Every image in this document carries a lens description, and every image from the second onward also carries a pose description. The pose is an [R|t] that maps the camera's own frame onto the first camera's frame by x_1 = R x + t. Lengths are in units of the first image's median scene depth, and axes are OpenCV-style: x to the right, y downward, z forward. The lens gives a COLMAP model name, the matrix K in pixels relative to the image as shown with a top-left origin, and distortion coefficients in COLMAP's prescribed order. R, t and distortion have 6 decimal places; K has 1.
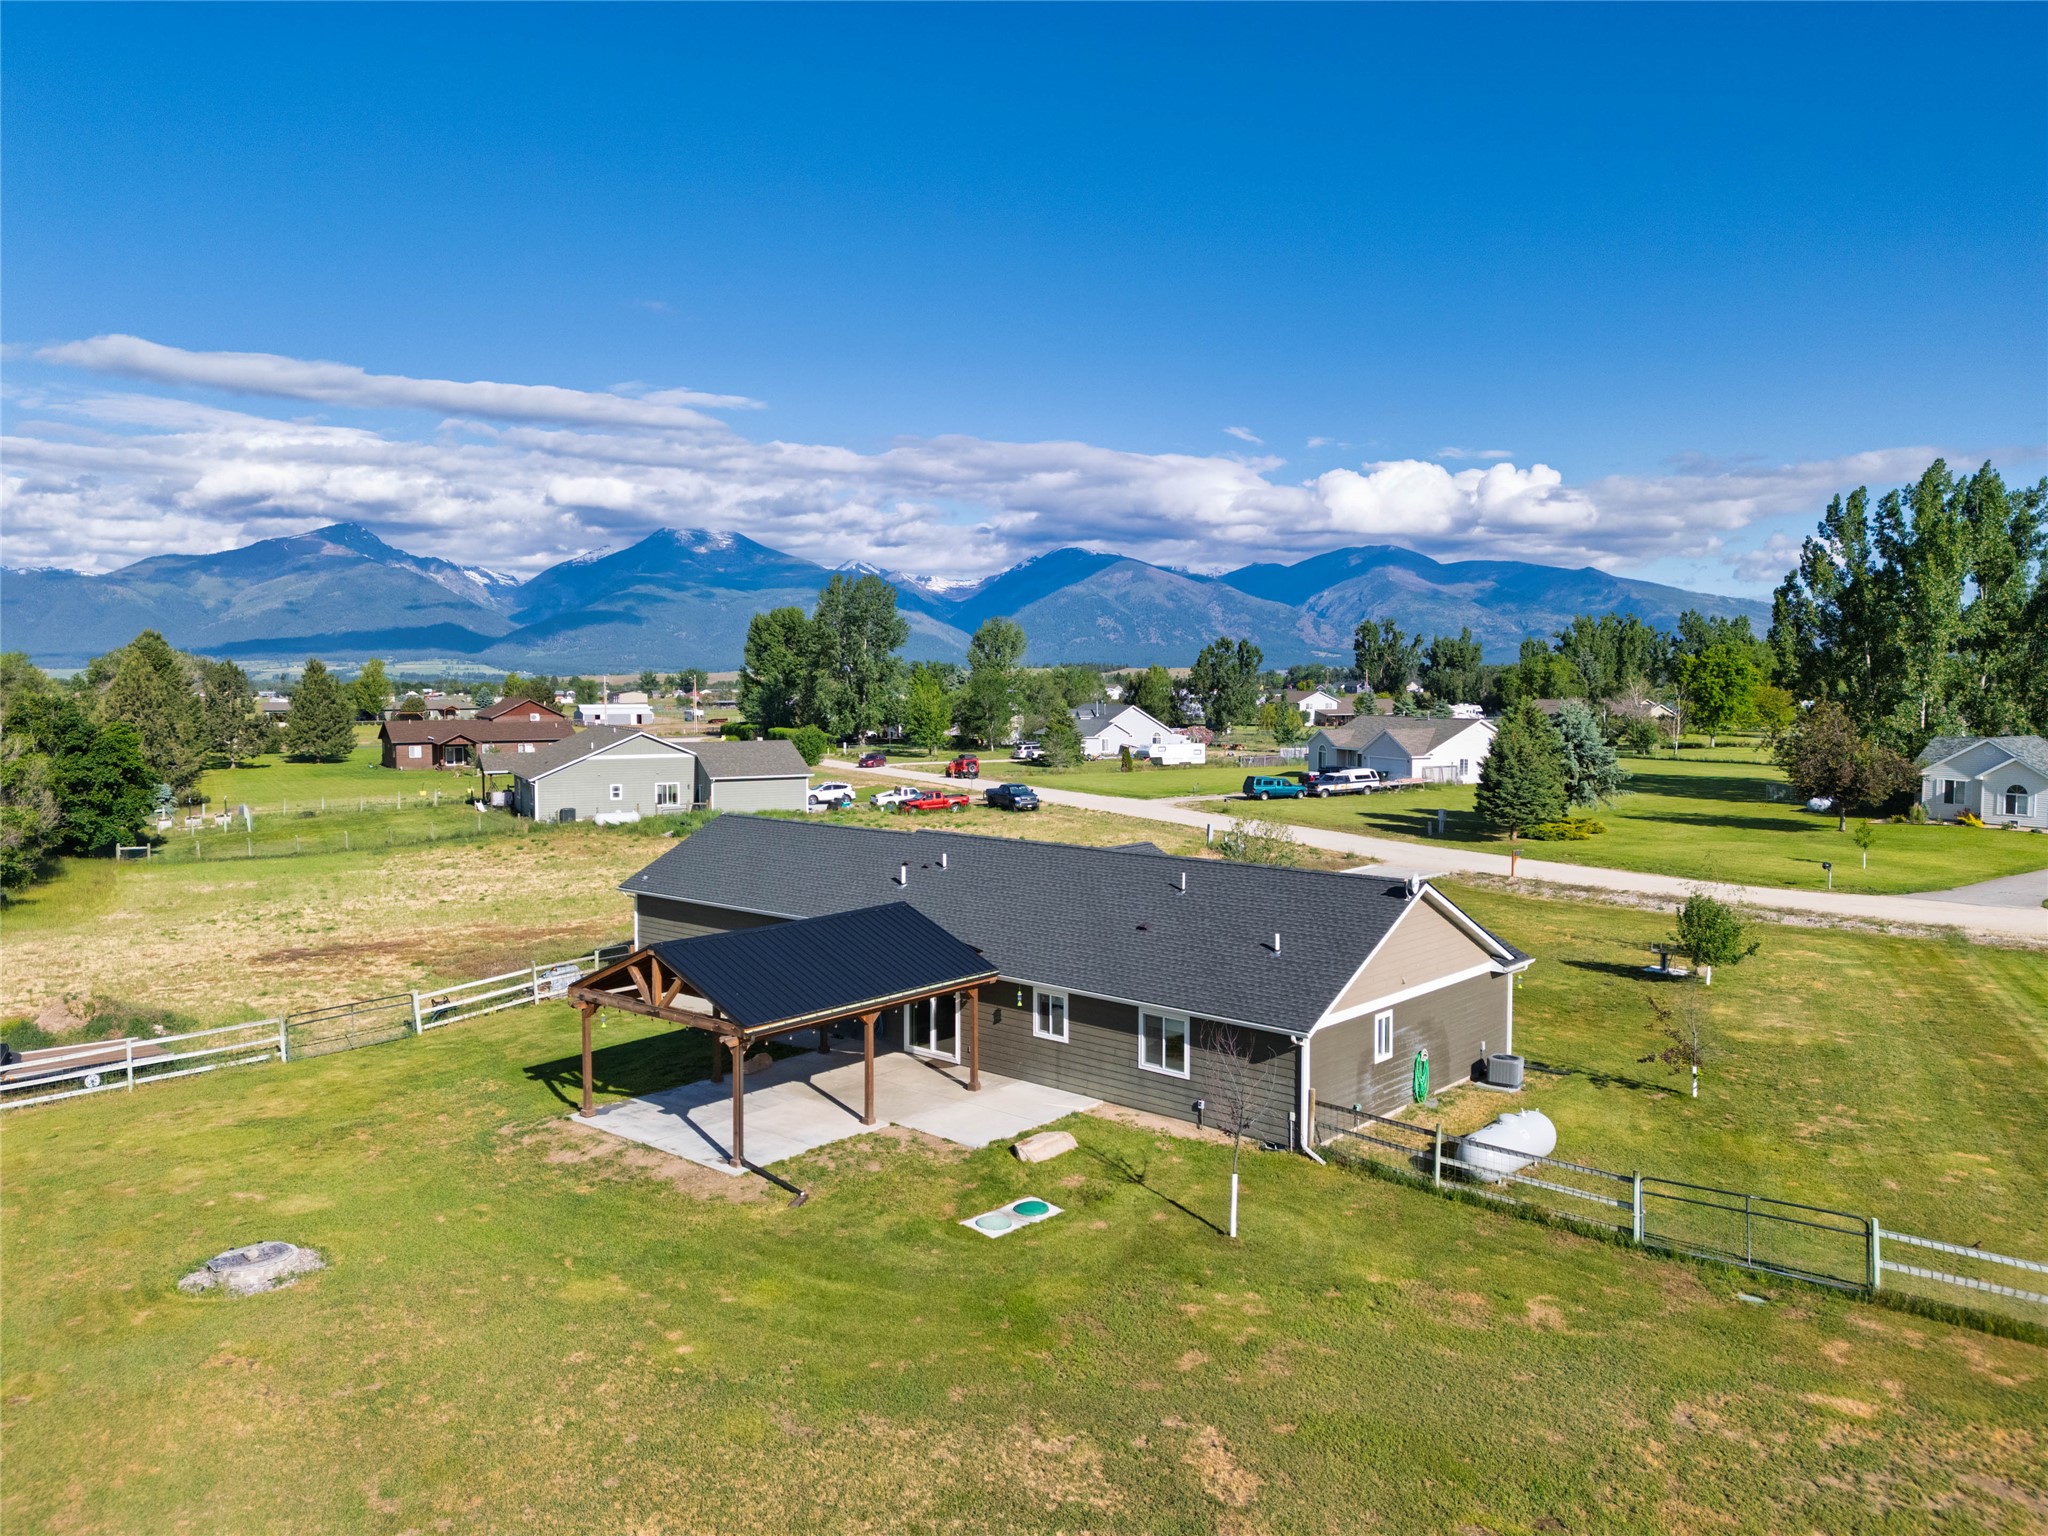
lens RADIAL K [[1452.3, 0, 1024.0], [0, 1452.3, 768.0], [0, 0, 1]] dist [0.118477, -0.219570]
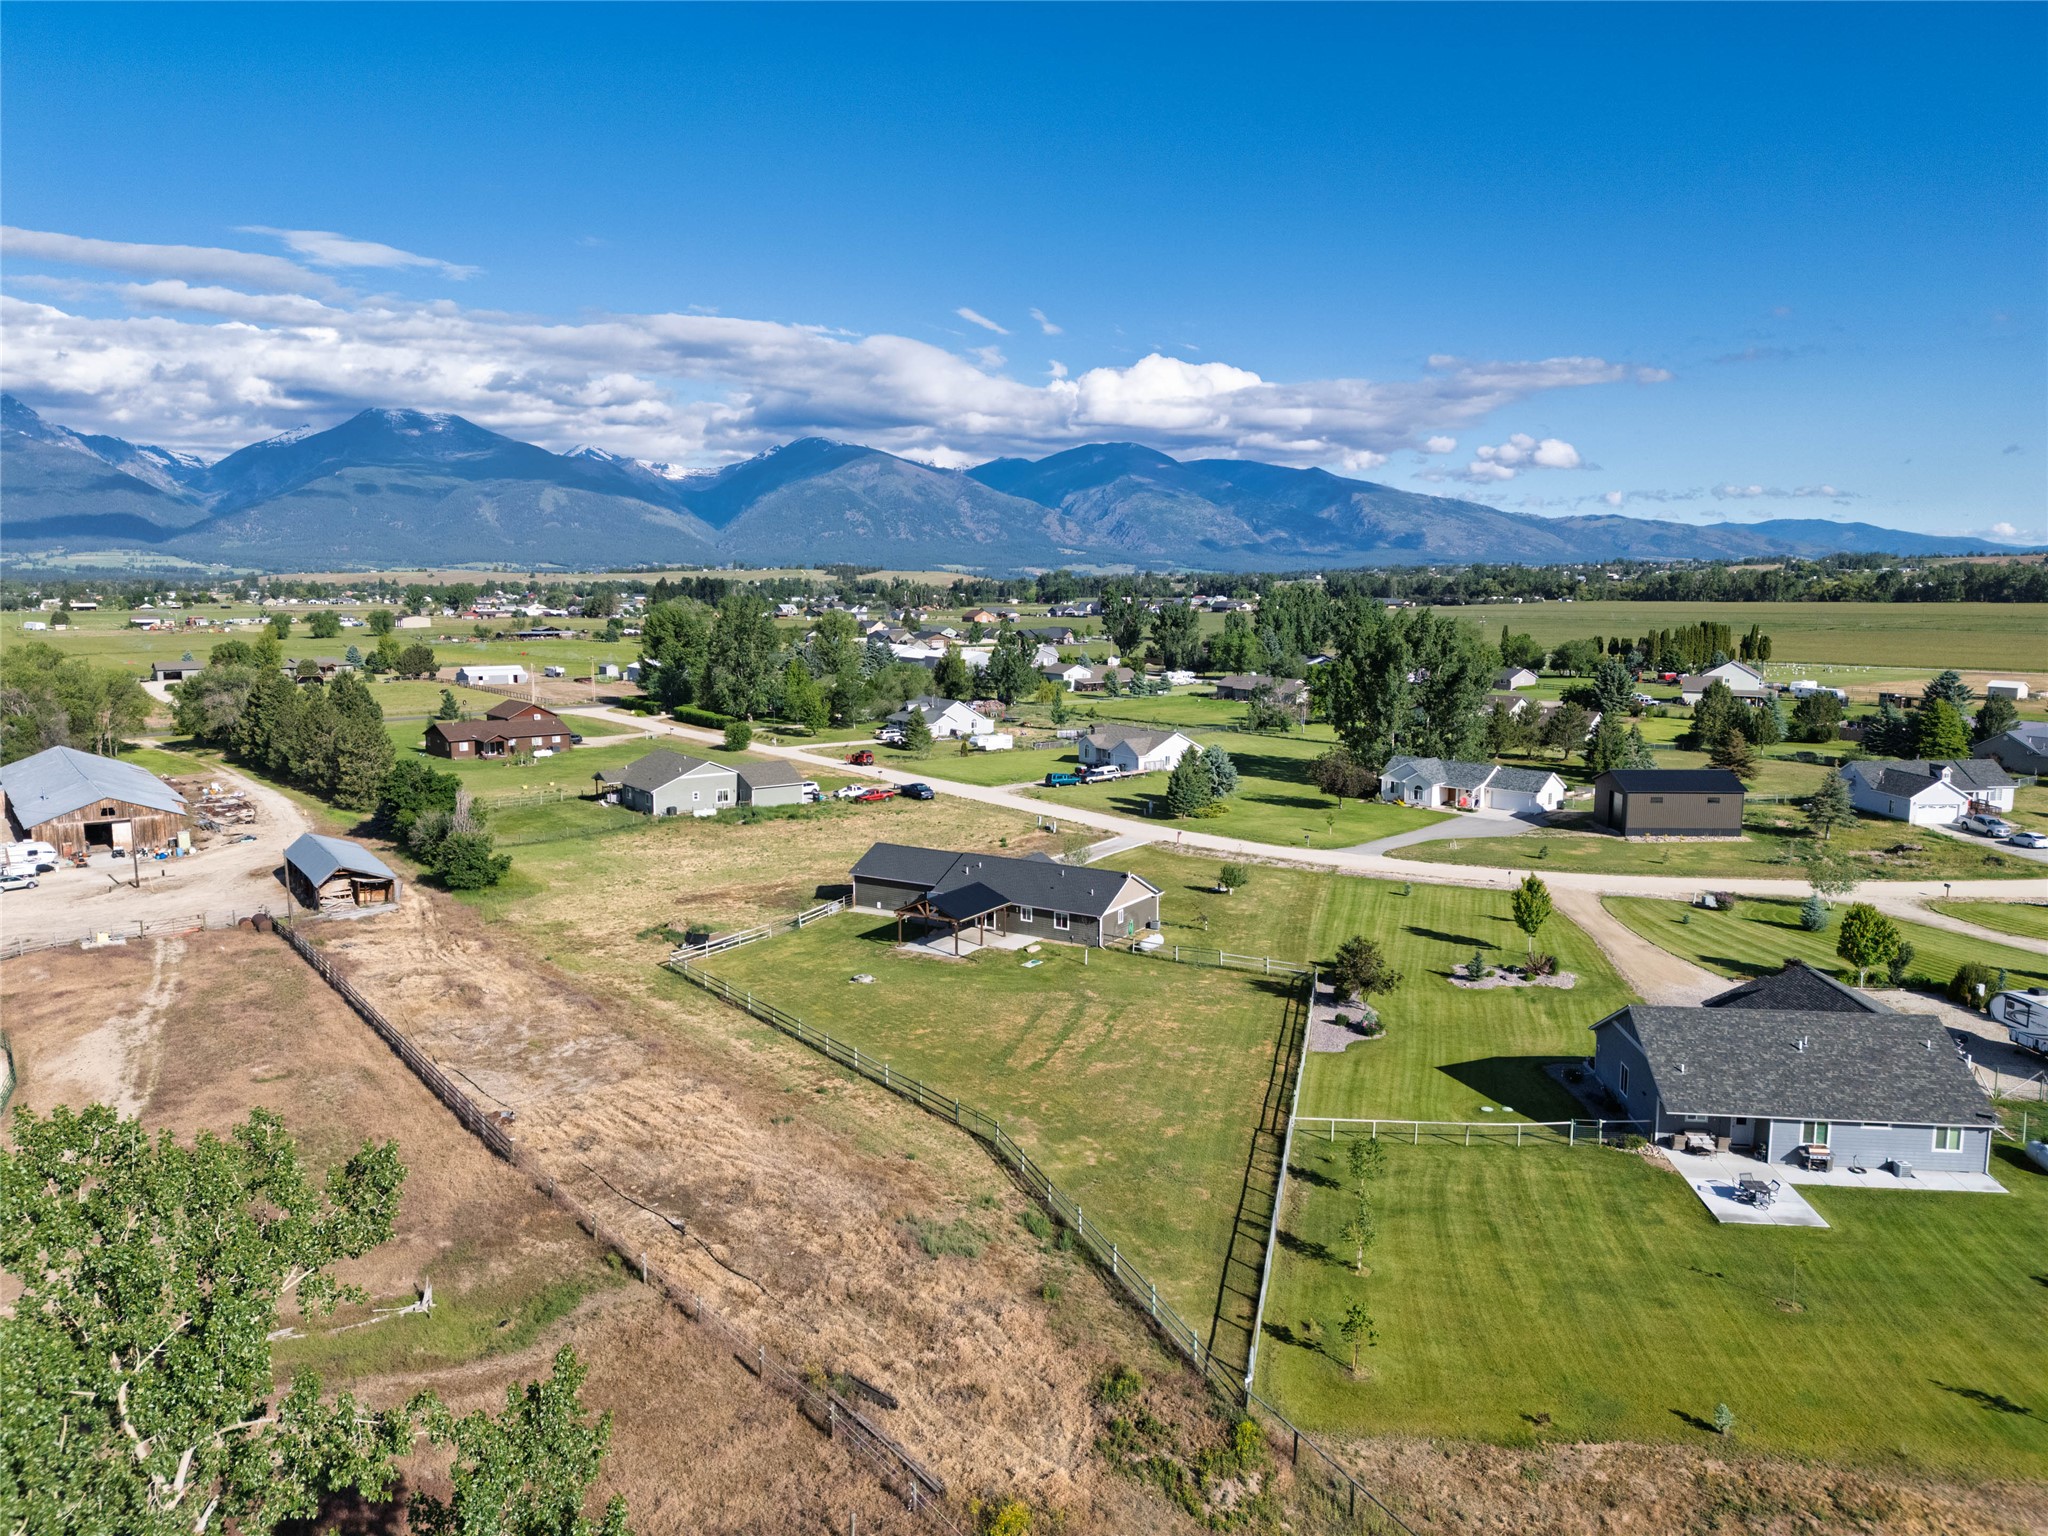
lens RADIAL K [[1486.1, 0, 1024.1], [0, 1486.1, 793.1], [0, 0, 1]] dist [0.083270, -0.084279]
pose [[0.985026, -0.024000, 0.170726, -0.127002], [0.008223, 0.995676, 0.092526, -0.096444], [-0.172209, -0.089737, 0.980965, -0.528925]]
